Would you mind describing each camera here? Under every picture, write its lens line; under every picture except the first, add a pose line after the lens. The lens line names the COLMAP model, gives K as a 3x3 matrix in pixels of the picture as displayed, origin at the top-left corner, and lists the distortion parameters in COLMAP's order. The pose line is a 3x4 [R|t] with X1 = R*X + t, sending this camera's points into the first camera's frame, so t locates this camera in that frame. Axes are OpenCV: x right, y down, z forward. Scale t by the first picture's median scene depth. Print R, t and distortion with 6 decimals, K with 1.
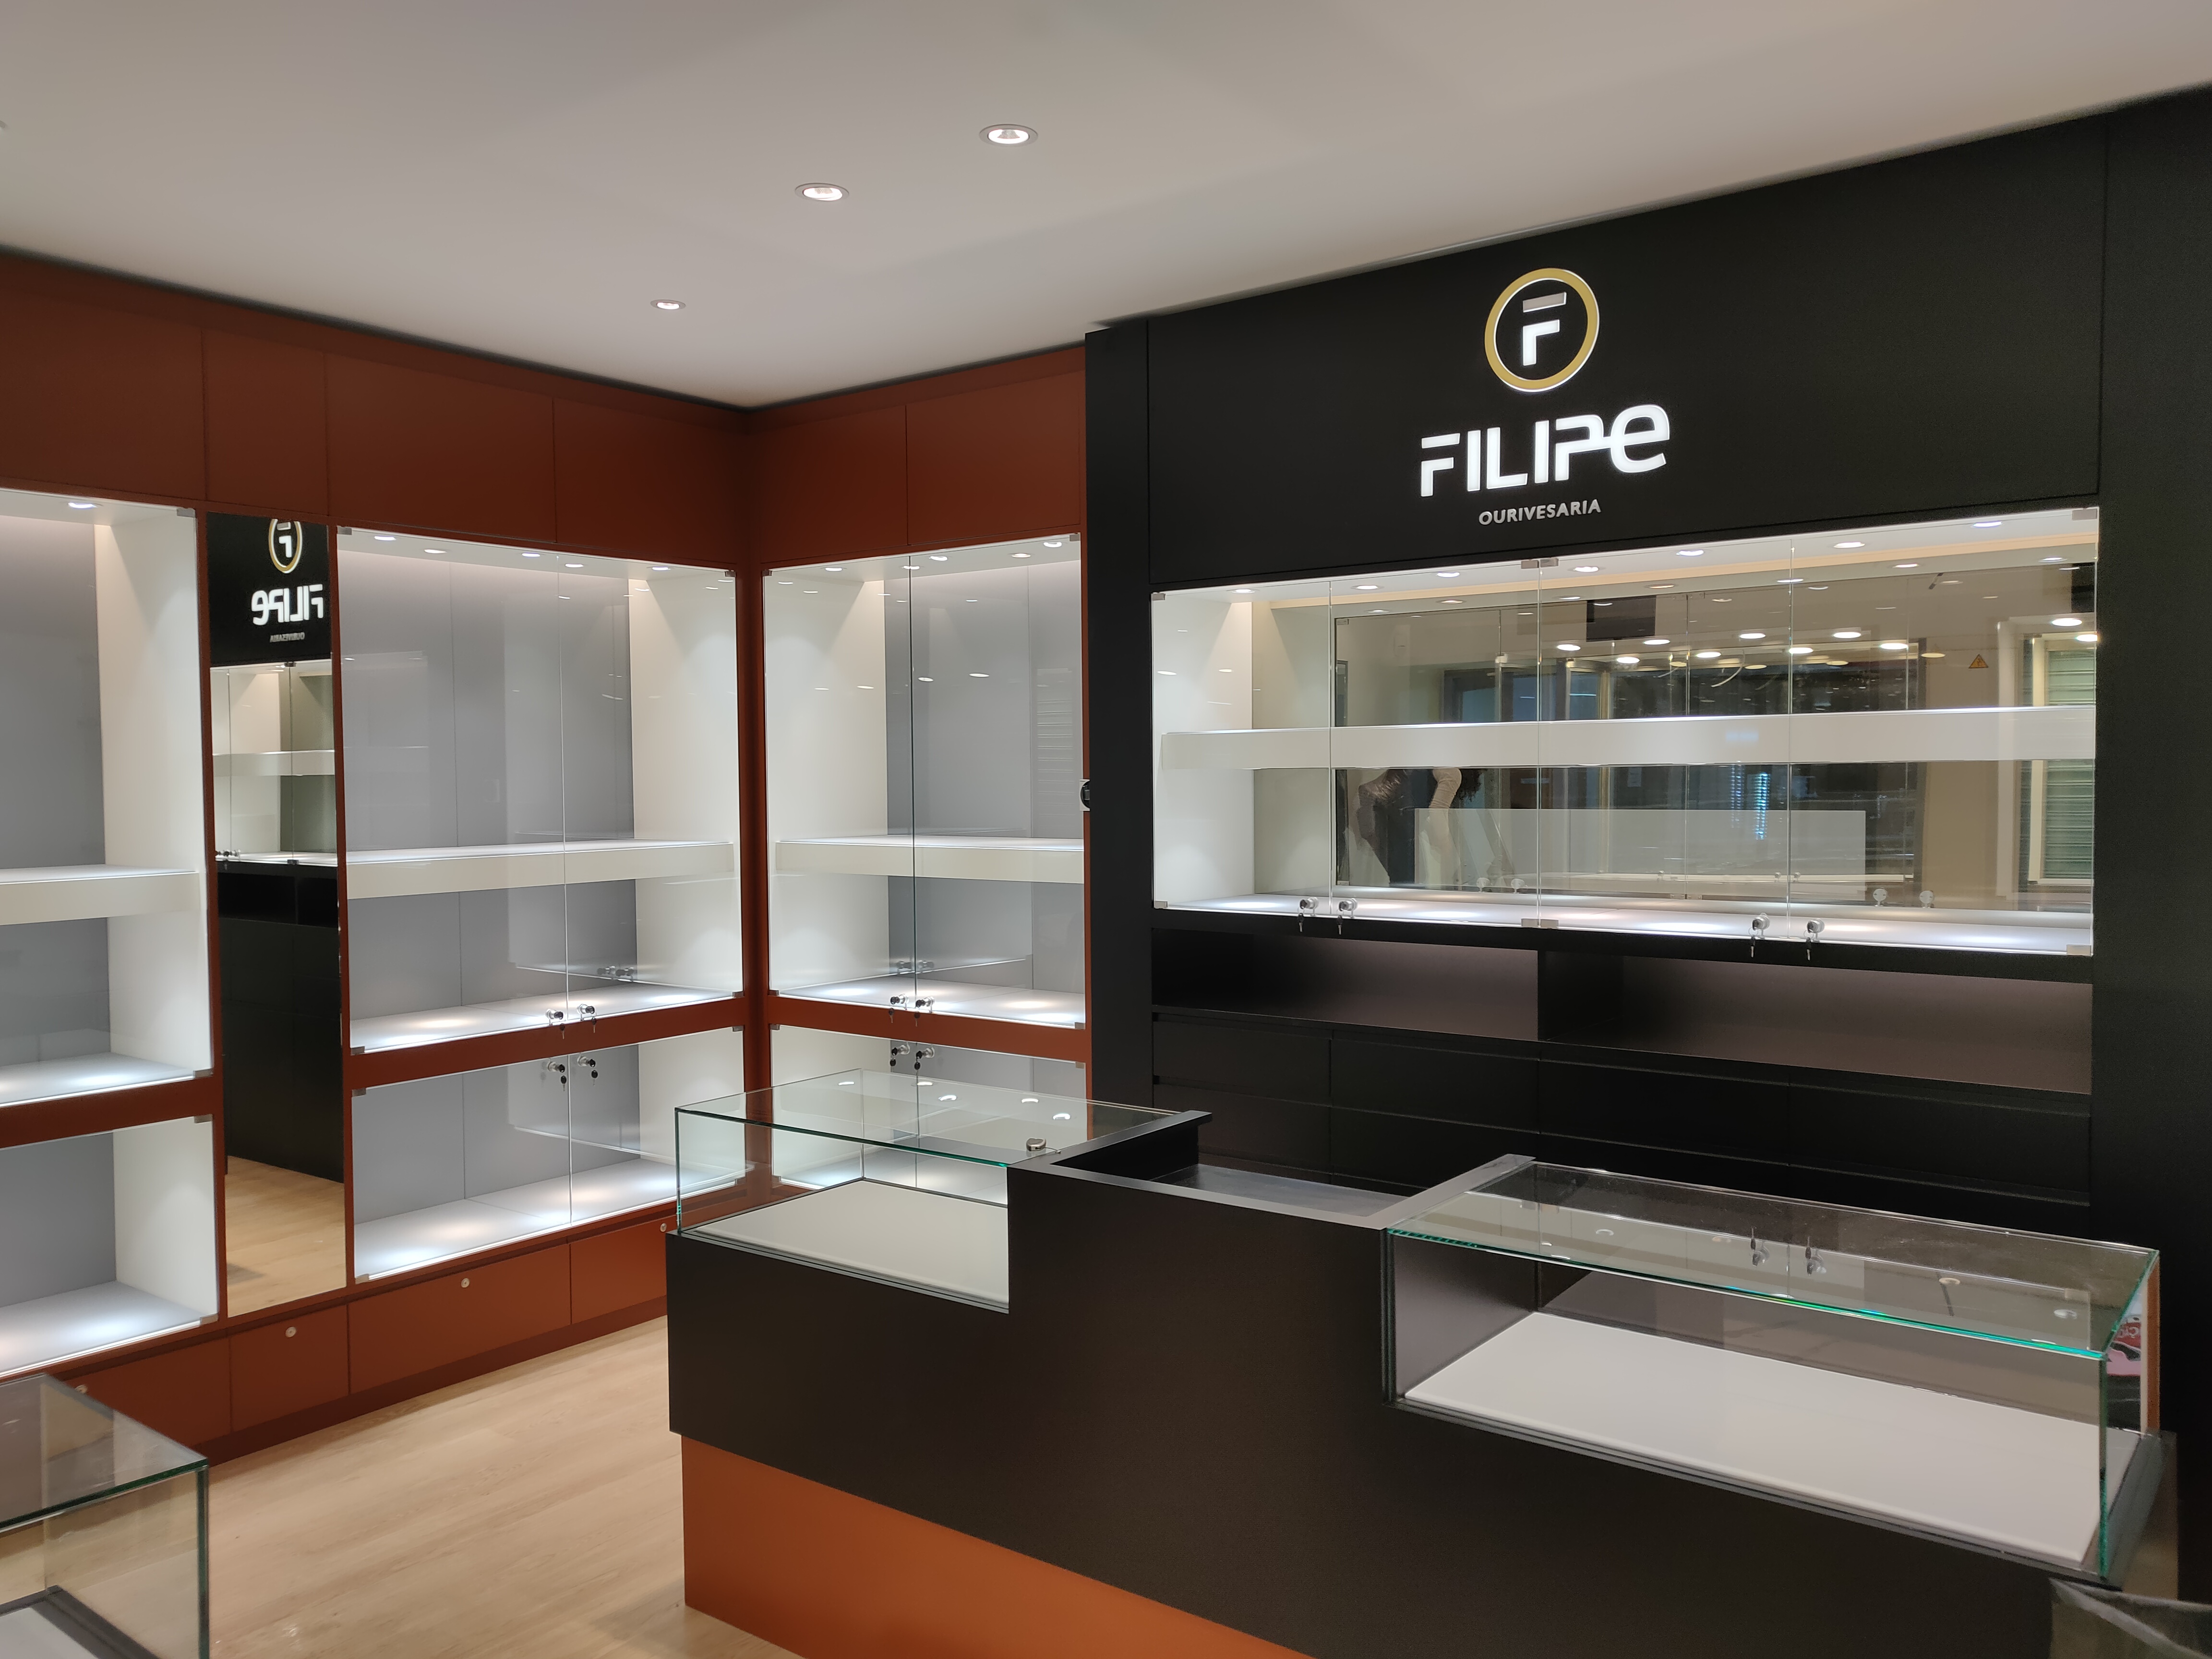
lens RADIAL K [[1692.3, 0, 1121.2], [0, 1692.3, 835.1], [0, 0, 1]] dist [0.054939, -0.014958]
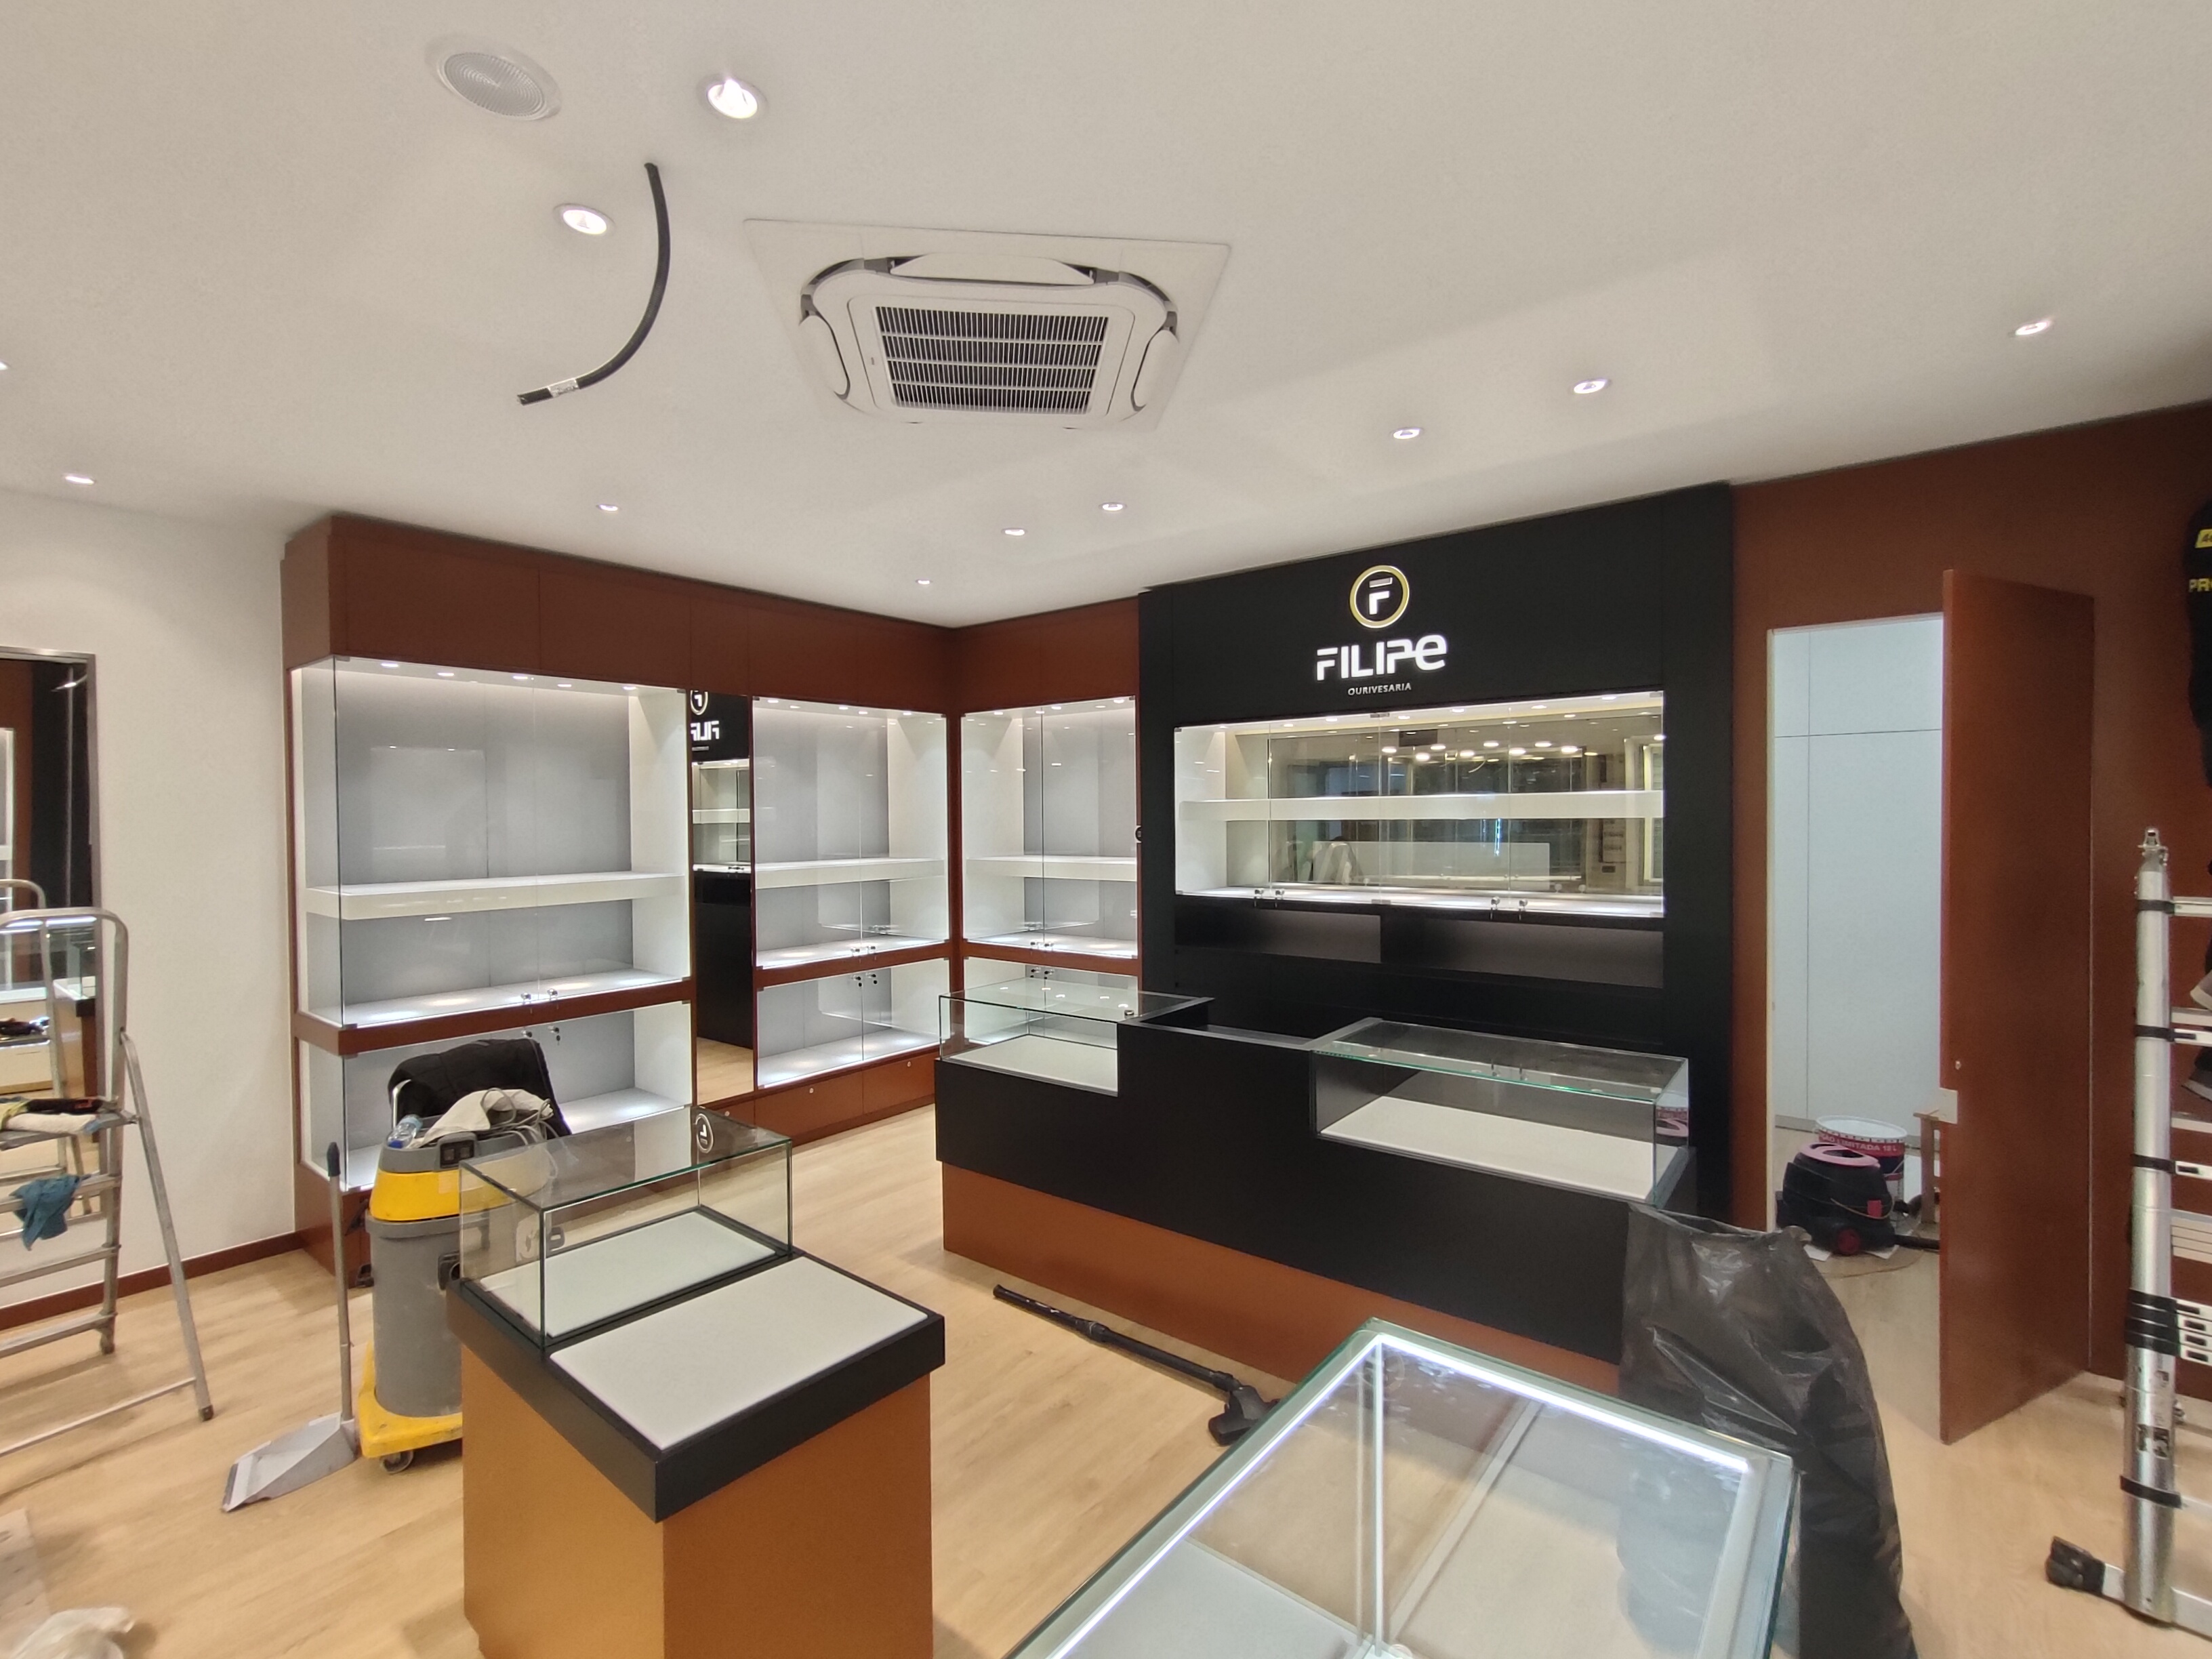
lens RADIAL K [[988.0, 0, 1103.1], [0, 988.0, 833.1], [0, 0, 1]] dist [0.005881, -0.001127]
pose [[0.999781, -0.000767, -0.020917, -0.042304], [0.000350, 0.999802, -0.019918, -0.003681], [0.020928, 0.019907, 0.999583, -0.118975]]
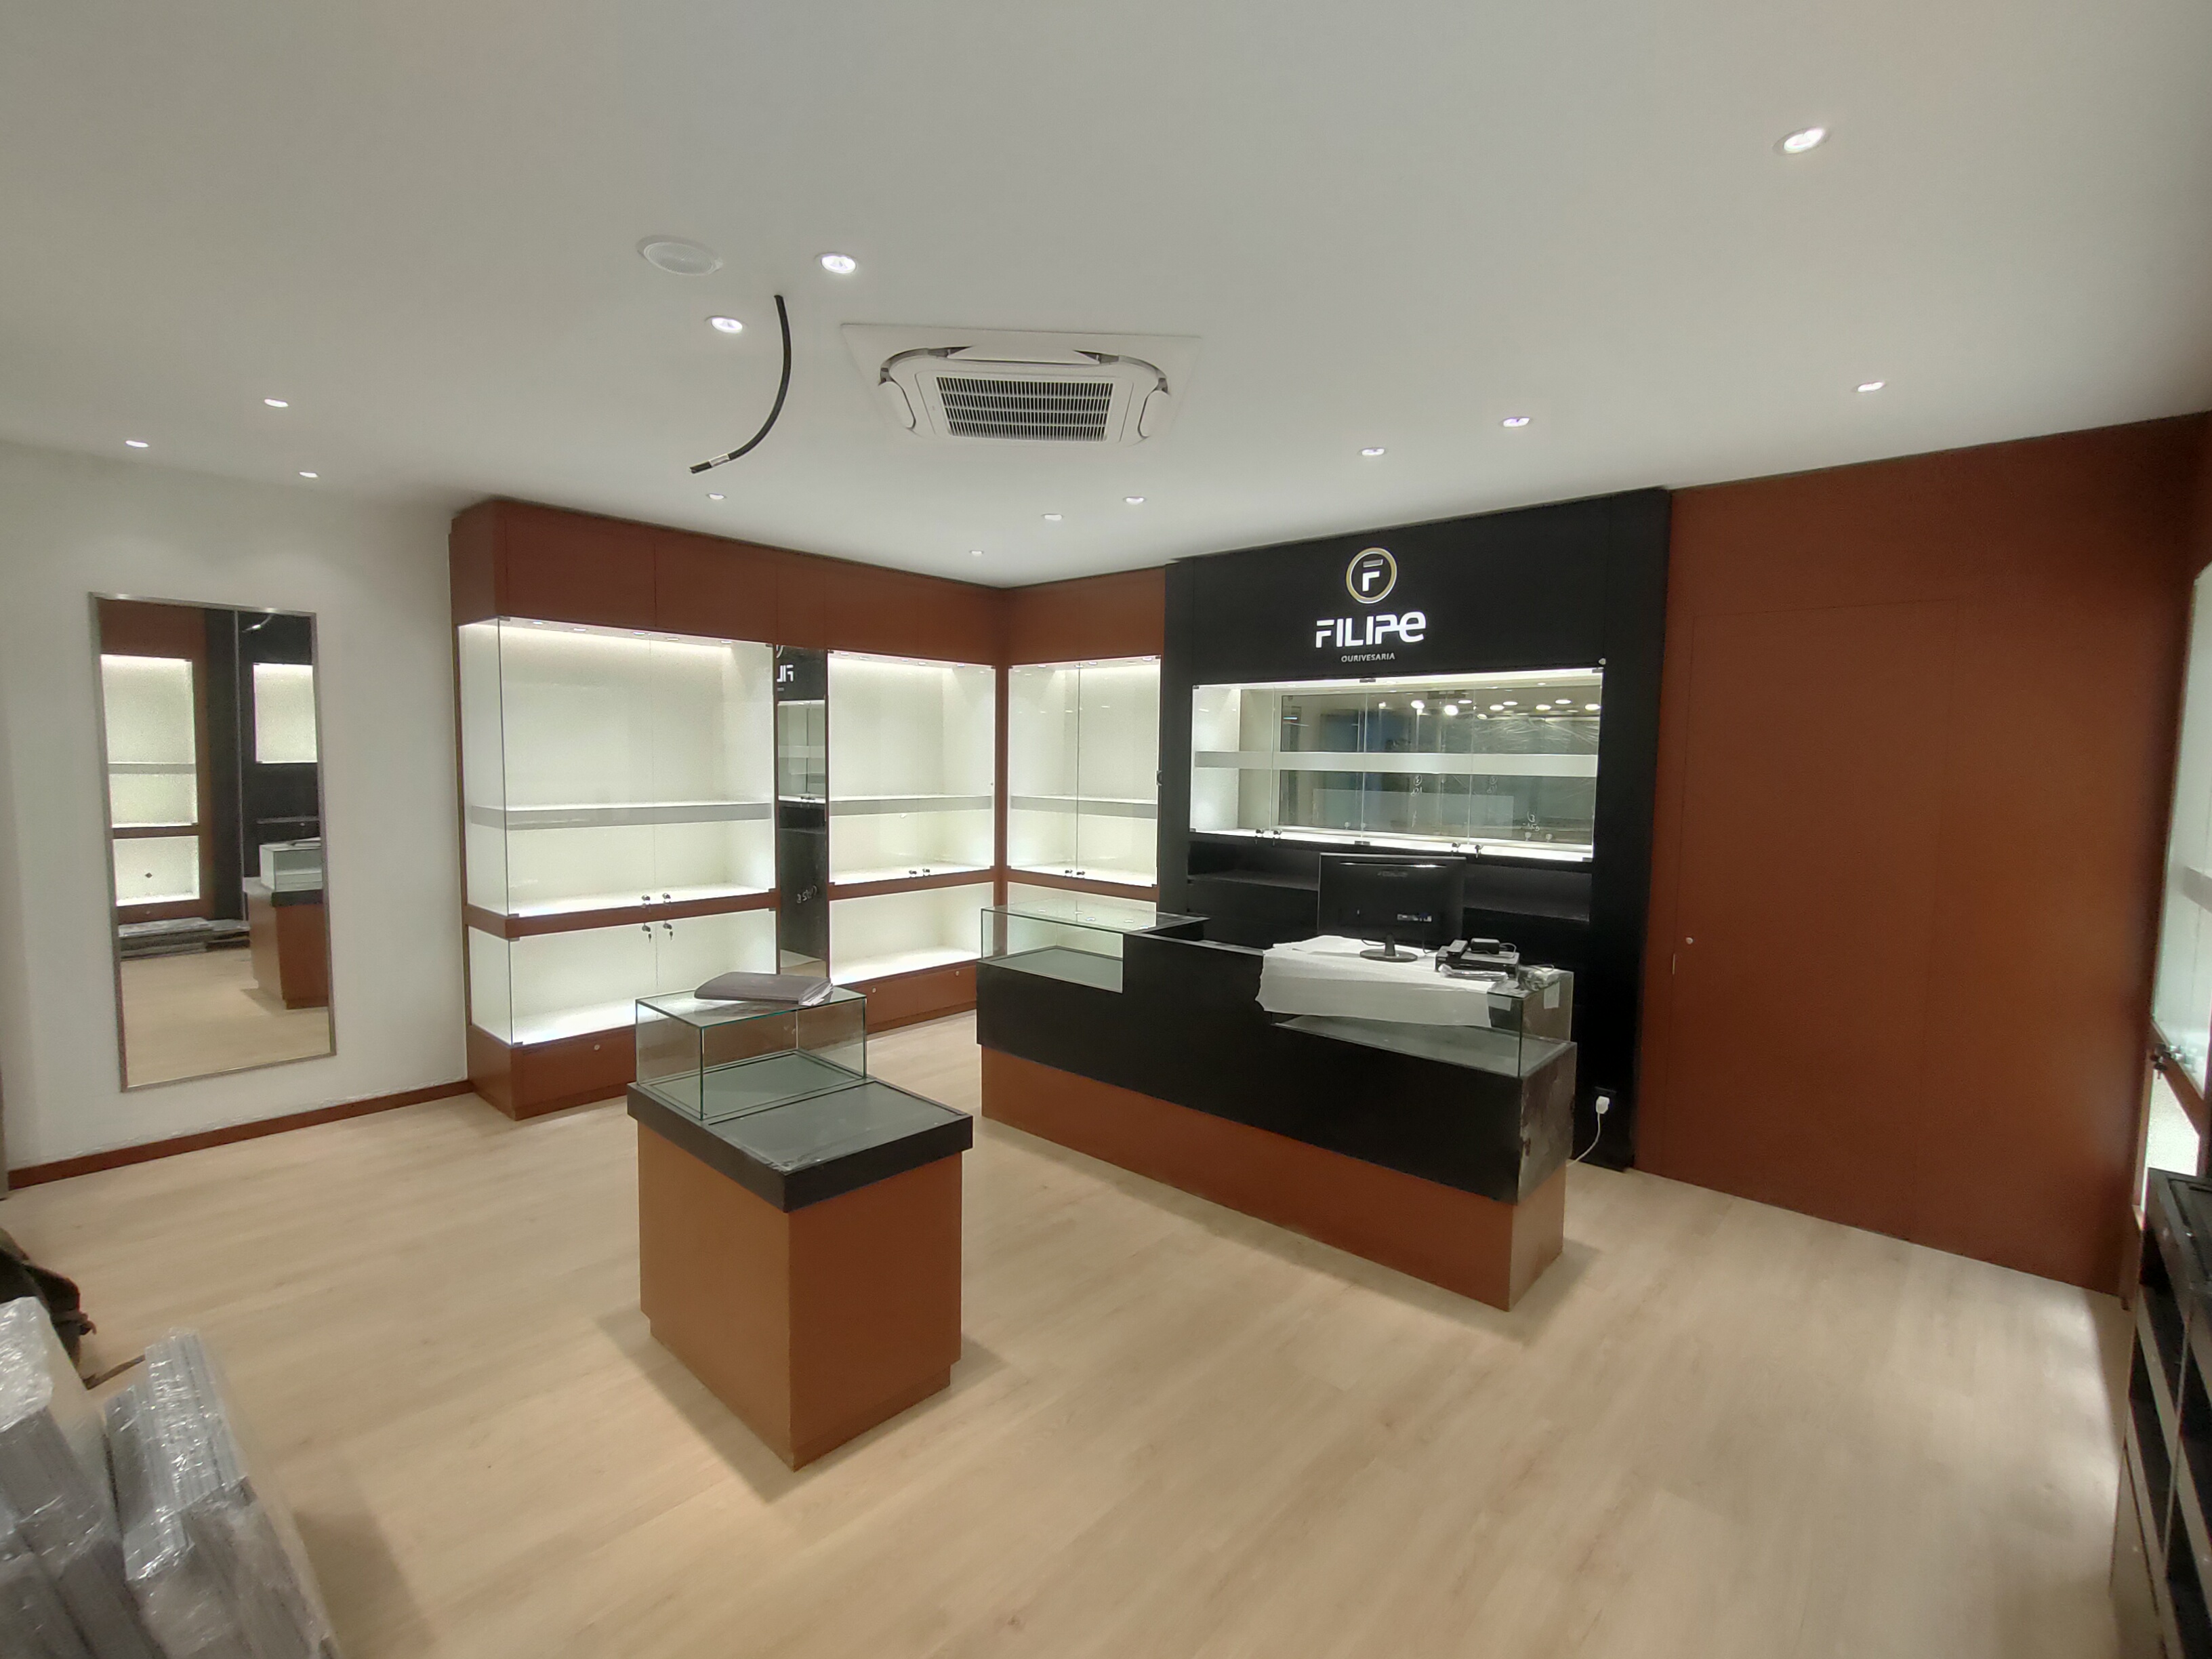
lens RADIAL K [[988.0, 0, 1110.4], [0, 988.0, 834.2], [0, 0, 1]] dist [0.005881, -0.001127]
pose [[0.997236, 0.029763, -0.068076, 0.005153], [-0.026890, 0.998724, 0.042736, -0.005540], [0.069261, -0.040787, 0.996764, -0.299179]]
